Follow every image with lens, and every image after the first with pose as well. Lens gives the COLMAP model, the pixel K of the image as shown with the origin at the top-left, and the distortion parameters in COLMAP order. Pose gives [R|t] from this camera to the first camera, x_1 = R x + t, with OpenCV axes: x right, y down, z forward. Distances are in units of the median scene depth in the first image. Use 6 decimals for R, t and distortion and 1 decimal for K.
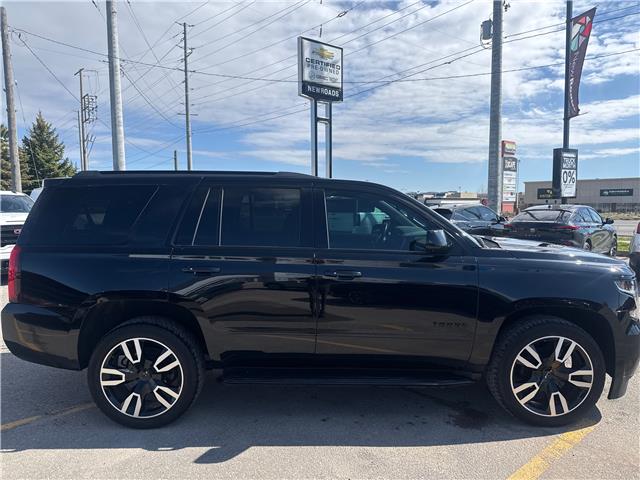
lens RADIAL K [[461.6, 0, 319.0], [0, 461.6, 243.0], [0, 0, 1]] dist [0.010608, -0.004853]
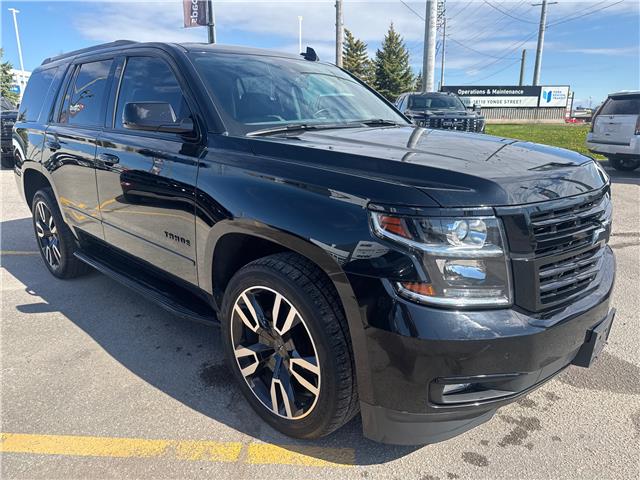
lens RADIAL K [[461.6, 0, 319.7], [0, 461.6, 244.7], [0, 0, 1]] dist [0.010608, -0.004853]
pose [[0.710587, 0.189142, -0.677710, 0.936899], [-0.059620, 0.975913, 0.209855, 0.020689], [0.701079, -0.108715, 0.704748, 0.638540]]
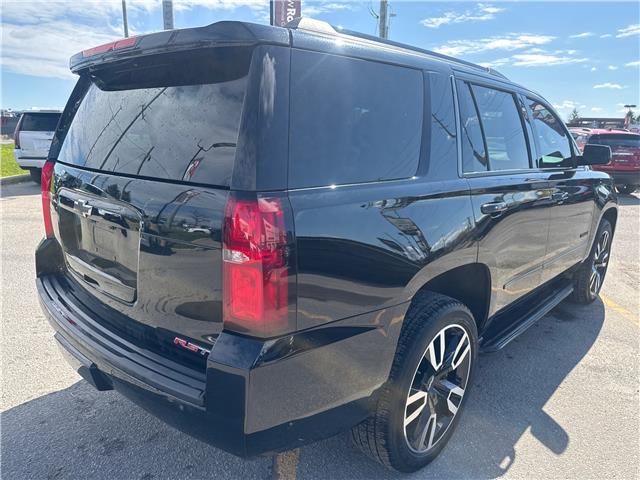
lens RADIAL K [[461.6, 0, 323.3], [0, 461.6, 242.0], [0, 0, 1]] dist [0.010608, -0.004853]
pose [[0.686739, -0.162977, 0.708398, -0.905095], [0.048615, 0.982657, 0.178946, -0.026583], [-0.725276, -0.088450, 0.682752, 0.695878]]
